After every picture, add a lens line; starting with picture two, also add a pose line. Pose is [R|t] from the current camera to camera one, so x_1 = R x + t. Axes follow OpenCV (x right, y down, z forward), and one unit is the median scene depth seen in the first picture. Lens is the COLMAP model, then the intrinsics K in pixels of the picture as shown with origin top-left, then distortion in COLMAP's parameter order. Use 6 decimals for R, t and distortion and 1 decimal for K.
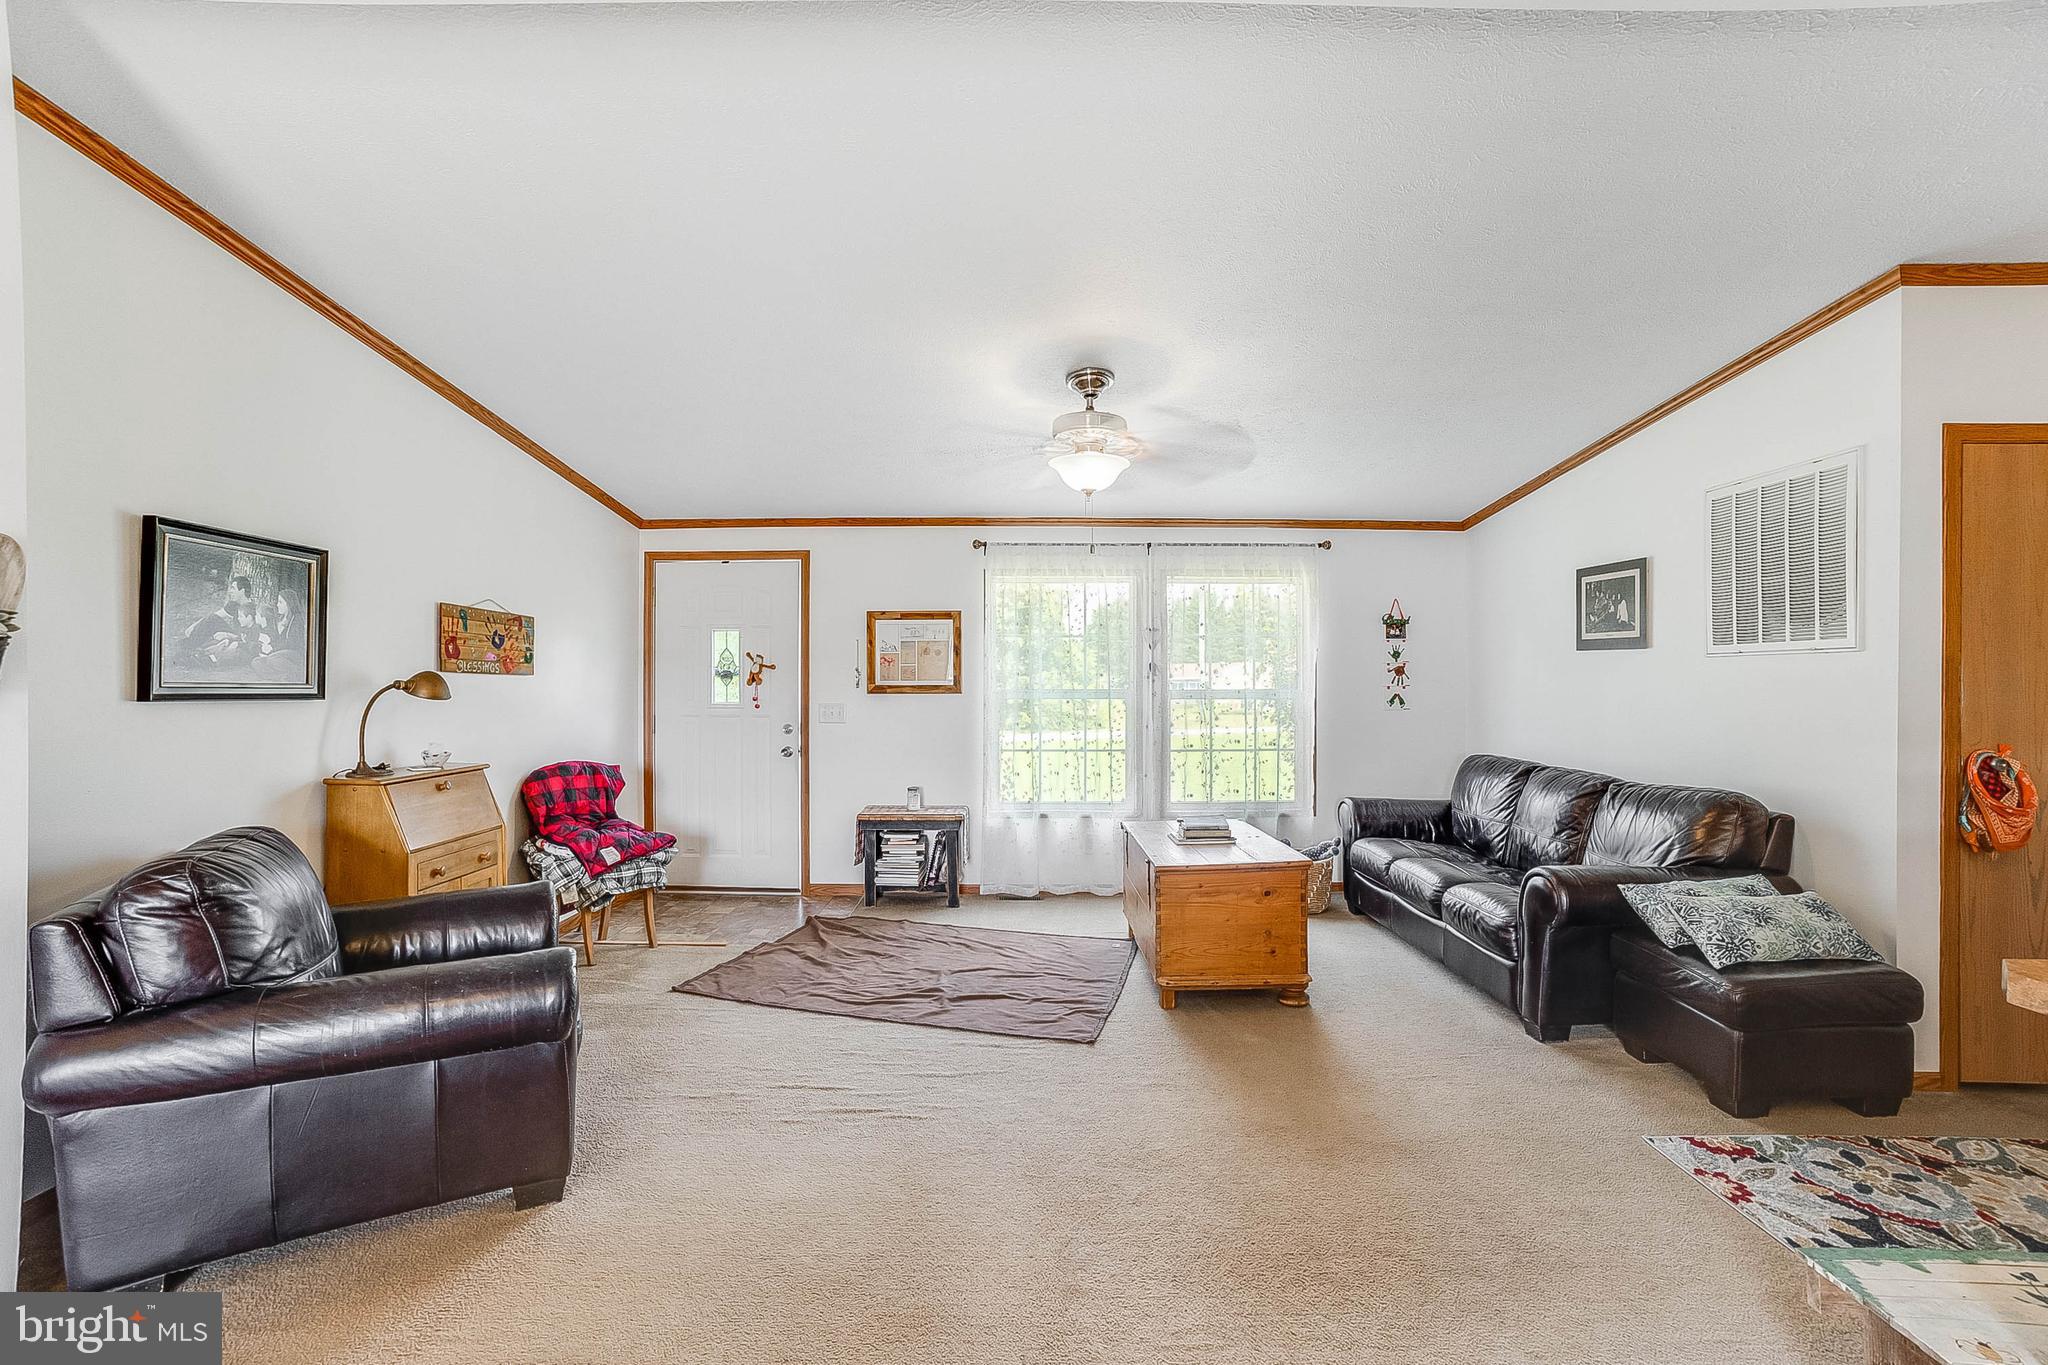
lens RADIAL K [[897.2, 0, 1024.0], [0, 897.2, 682.5], [0, 0, 1]] dist [-0.089782, 0.035536]
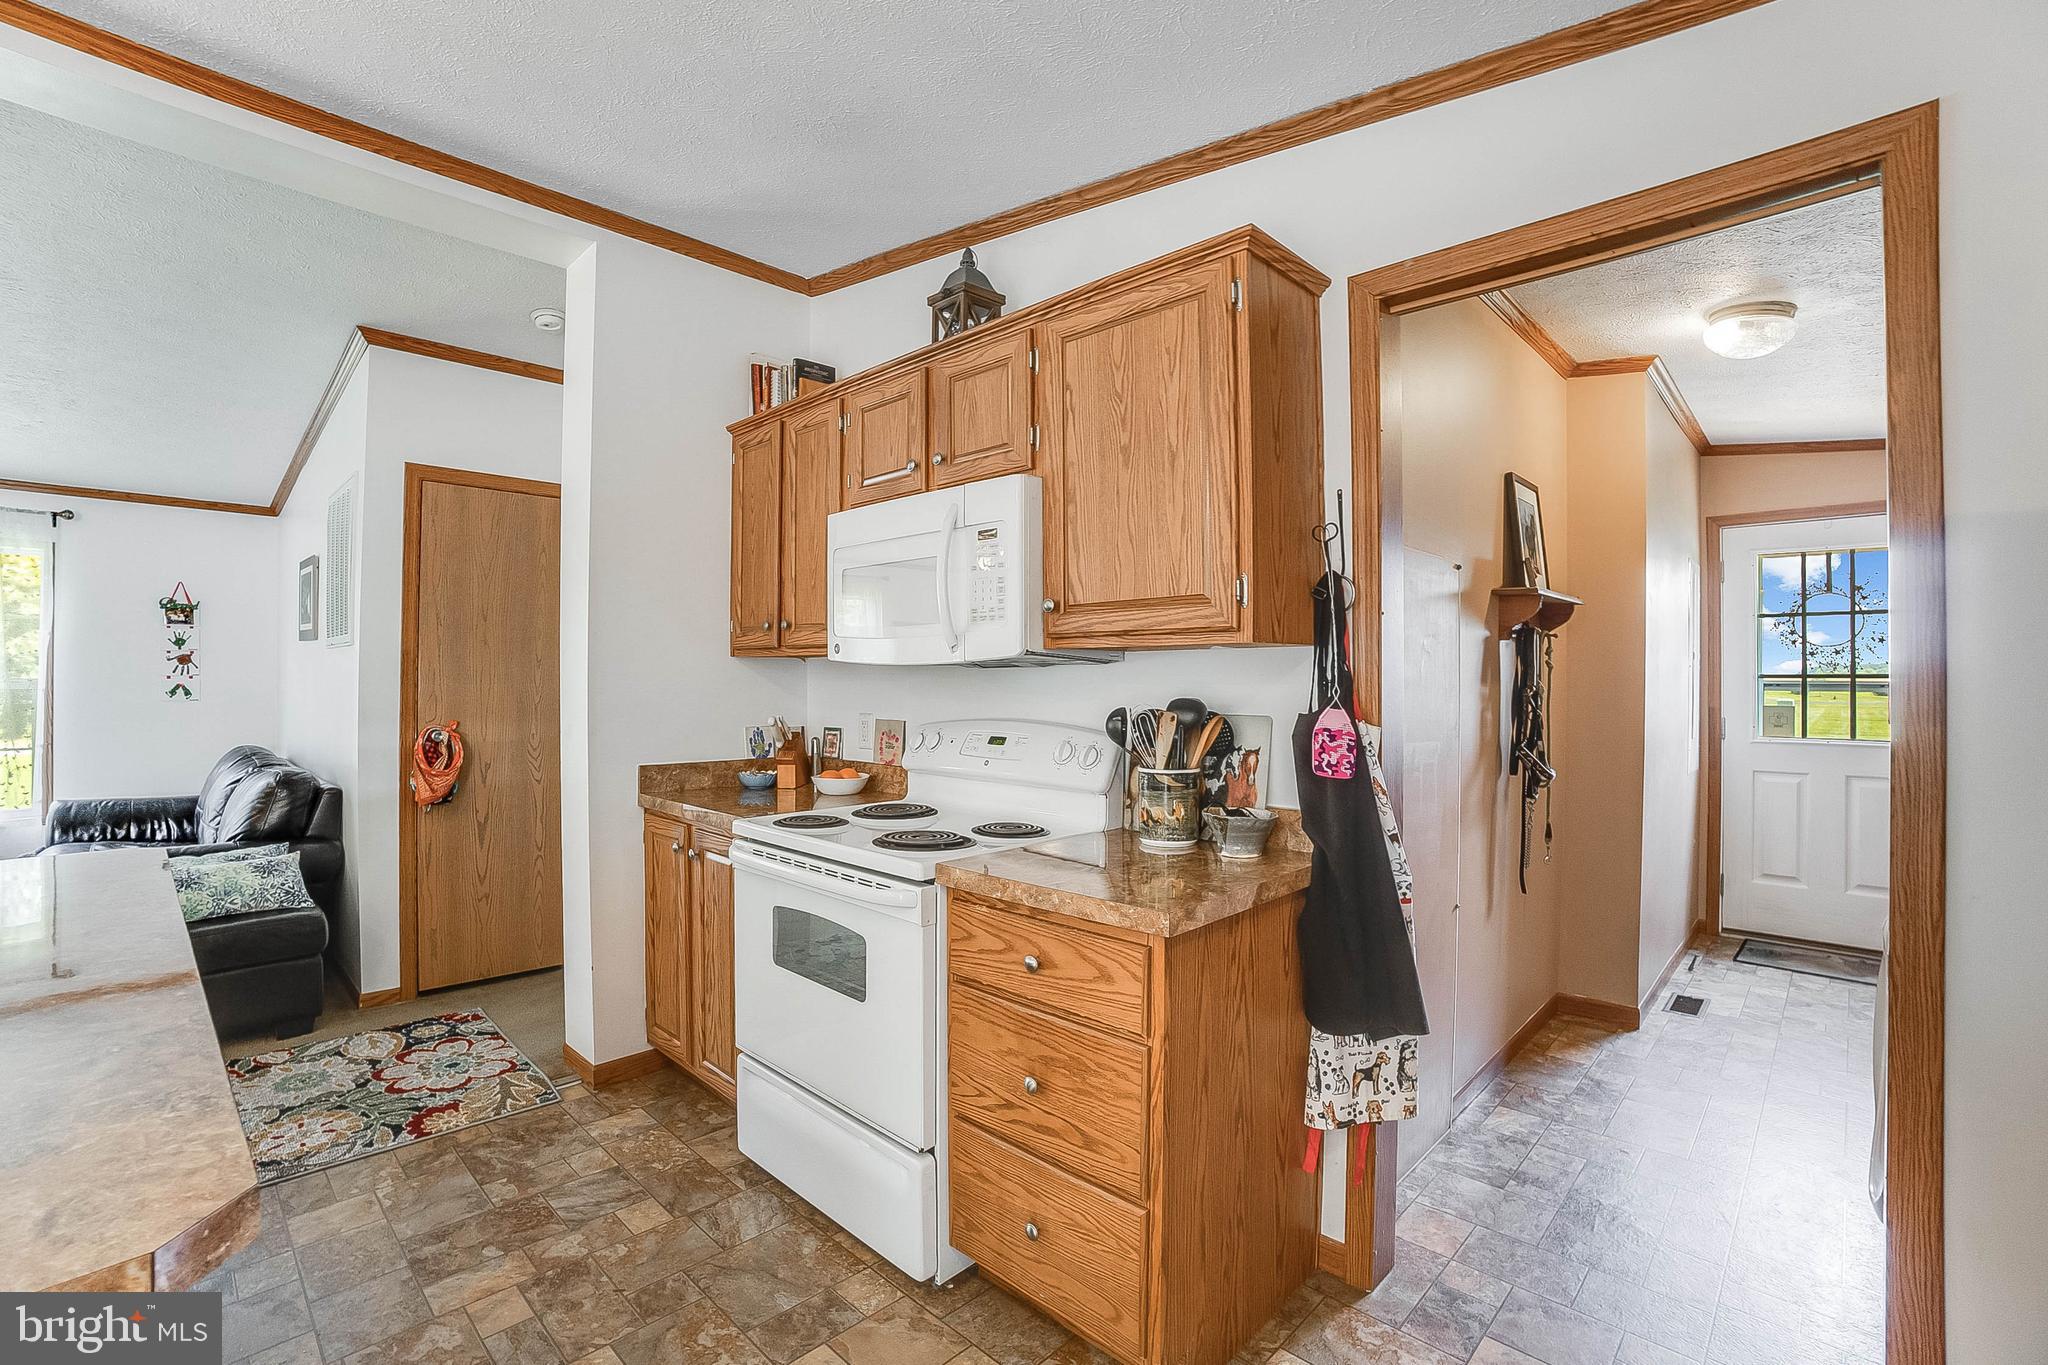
lens RADIAL K [[906.7, 0, 1022.3], [0, 906.7, 678.5], [0, 0, 1]] dist [-0.097393, 0.036604]
pose [[0.699401, 0.004064, 0.714718, 0.531734], [-0.005610, 0.999984, -0.000196, 0.003051], [-0.714708, -0.003872, 0.699412, -0.345024]]
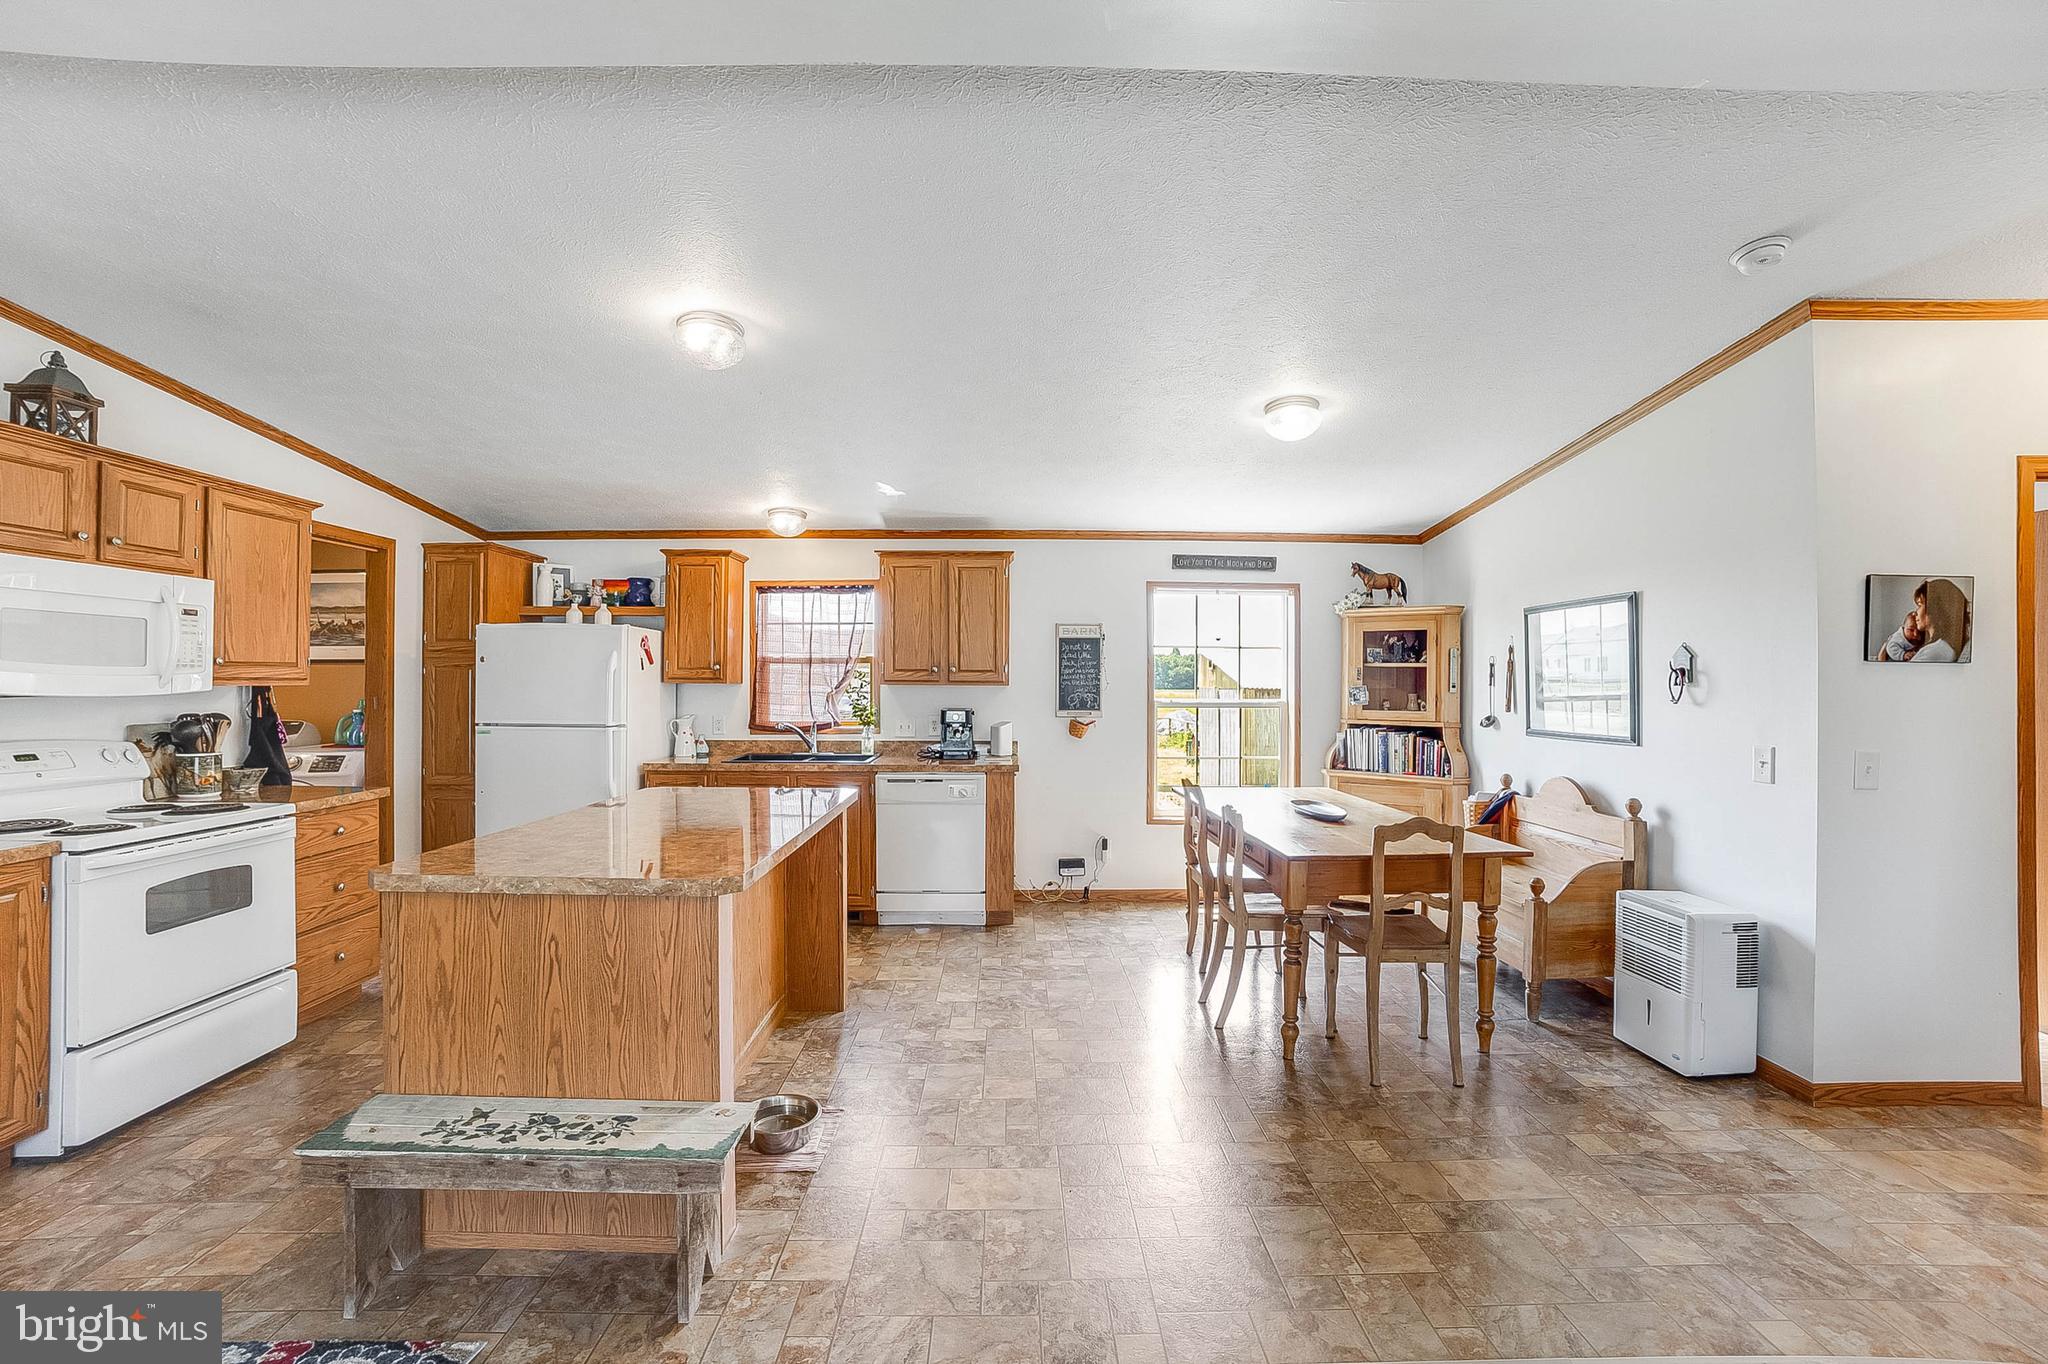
lens RADIAL K [[897.2, 0, 1024.0], [0, 897.2, 682.0], [0, 0, 1]] dist [-0.089782, 0.035536]
pose [[-0.999953, -0.003670, -0.009029, 0.157168], [-0.003645, 0.999990, -0.002766, -0.017428], [0.009039, -0.002733, -0.999955, 0.774001]]
